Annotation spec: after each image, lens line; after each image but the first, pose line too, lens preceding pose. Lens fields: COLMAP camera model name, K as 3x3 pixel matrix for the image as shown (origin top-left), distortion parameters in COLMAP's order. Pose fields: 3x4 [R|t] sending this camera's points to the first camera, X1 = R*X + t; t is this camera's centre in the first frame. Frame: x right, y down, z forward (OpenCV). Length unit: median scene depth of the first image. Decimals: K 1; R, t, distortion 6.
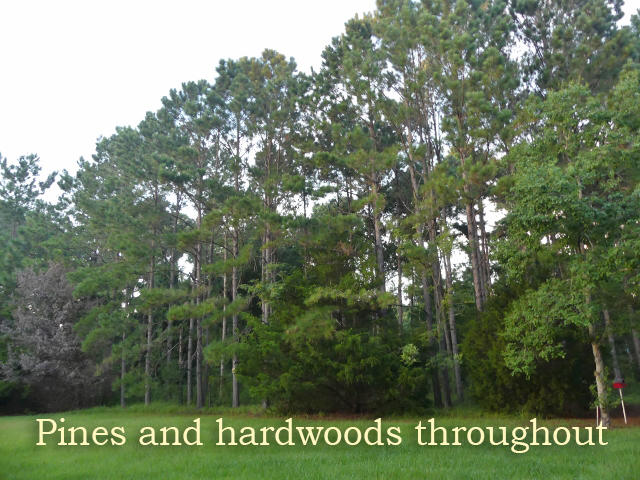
lens RADIAL K [[484.1, 0, 319.3], [0, 484.1, 240.5], [0, 0, 1]] dist [-0.019276, 0.019867]
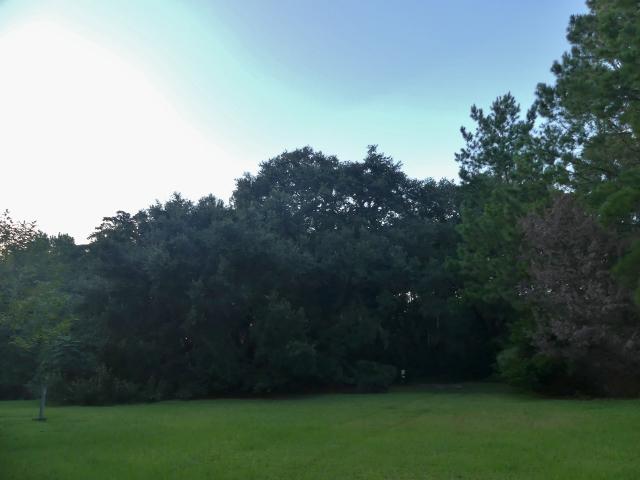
lens RADIAL K [[484.1, 0, 320.0], [0, 484.1, 240.9], [0, 0, 1]] dist [-0.019276, 0.019867]
pose [[0.536063, -0.193870, -0.821615, -0.160410], [0.238200, 0.968461, -0.073106, 0.082702], [0.809875, -0.156520, 0.565336, 0.287763]]
